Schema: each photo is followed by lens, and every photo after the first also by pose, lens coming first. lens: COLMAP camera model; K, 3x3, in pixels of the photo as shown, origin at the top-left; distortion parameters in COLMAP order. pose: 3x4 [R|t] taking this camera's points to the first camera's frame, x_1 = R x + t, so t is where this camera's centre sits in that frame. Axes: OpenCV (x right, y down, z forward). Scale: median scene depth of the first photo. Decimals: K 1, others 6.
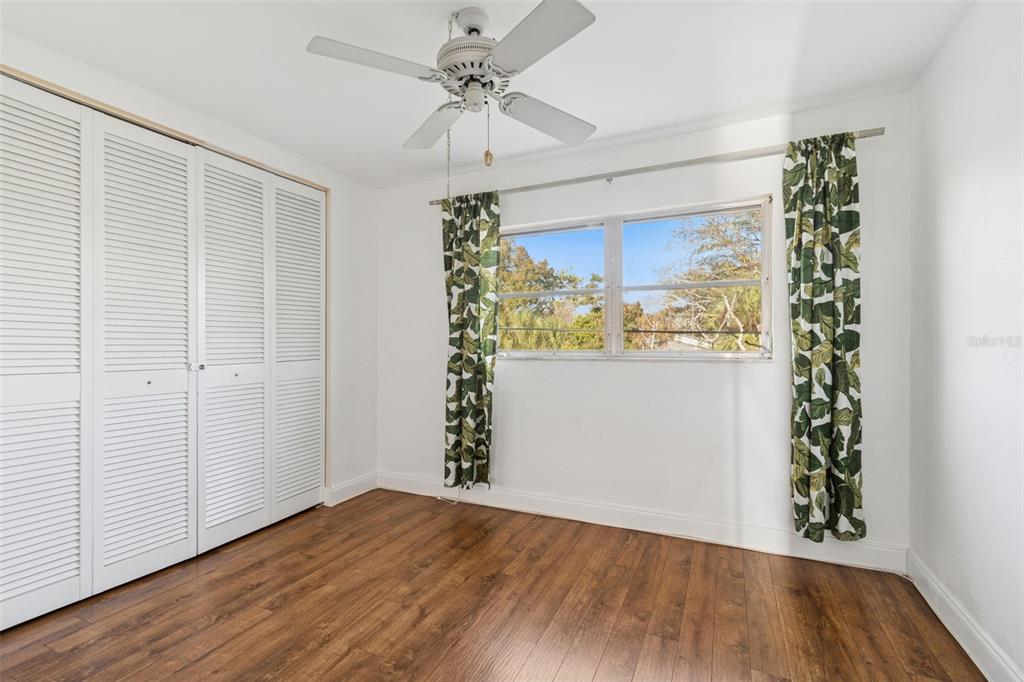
lens RADIAL K [[458.8, 0, 517.0], [0, 458.8, 339.0], [0, 0, 1]] dist [0.006638, -0.000726]
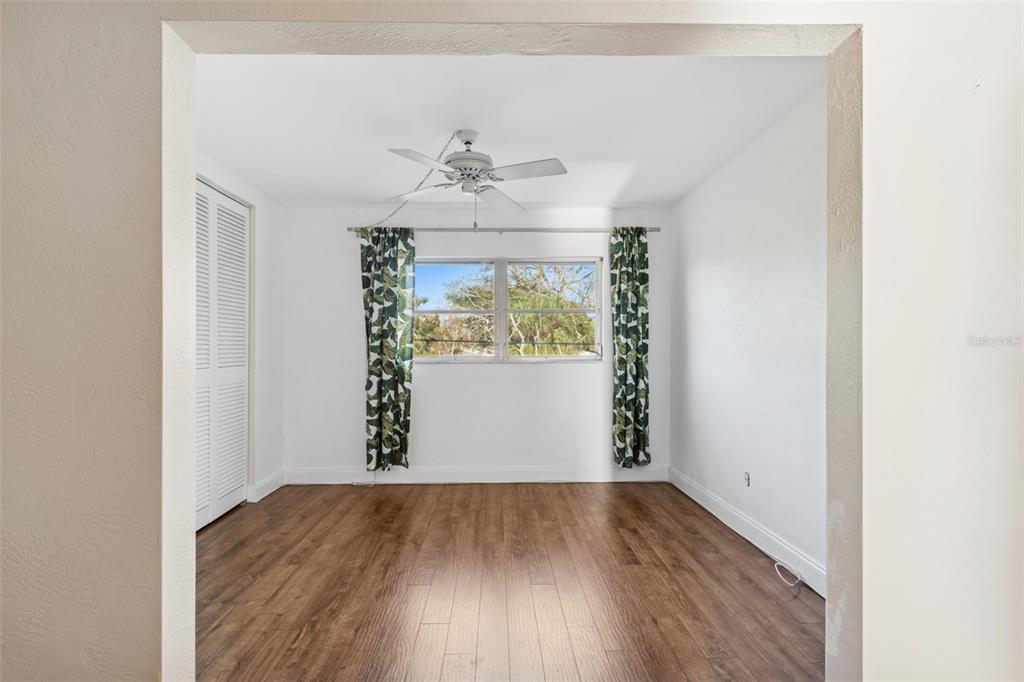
lens RADIAL K [[458.8, 0, 507.8], [0, 458.8, 345.0], [0, 0, 1]] dist [0.006638, -0.000726]
pose [[0.898721, 0.006793, 0.438467, -0.383089], [-0.004021, 0.999966, -0.007251, 0.002934], [-0.438501, 0.004753, 0.898718, -0.248229]]
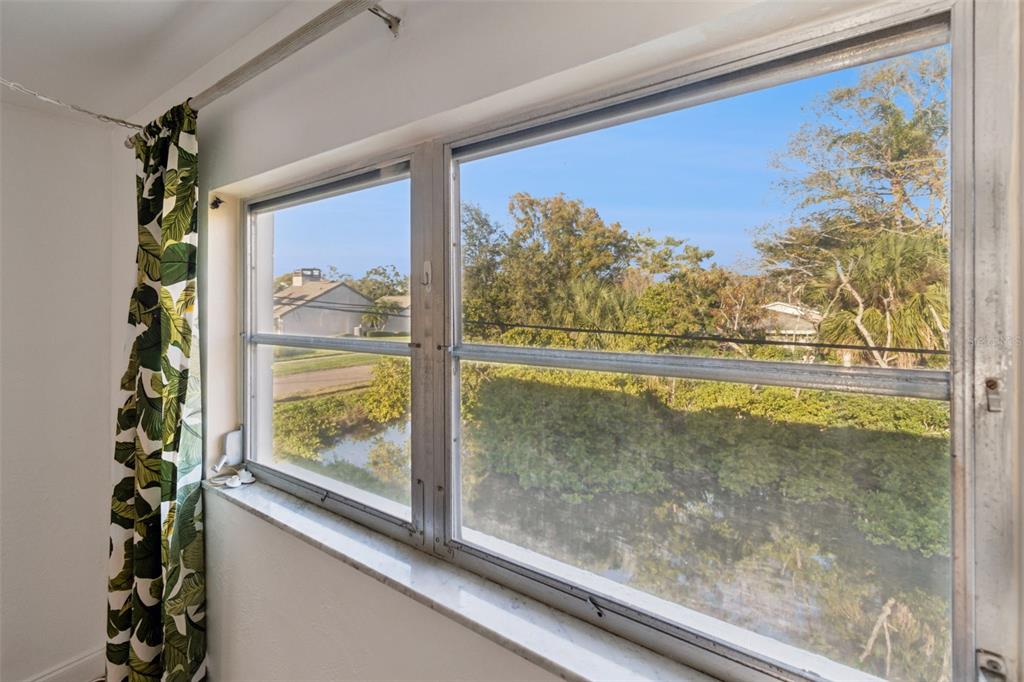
lens RADIAL K [[458.8, 0, 508.8], [0, 458.8, 305.9], [0, 0, 1]] dist [0.006638, -0.000726]
pose [[0.980262, 0.001429, -0.197699, 0.342827], [0.000177, 0.999967, 0.008105, -0.150599], [0.197704, -0.007980, 0.980229, 0.699624]]
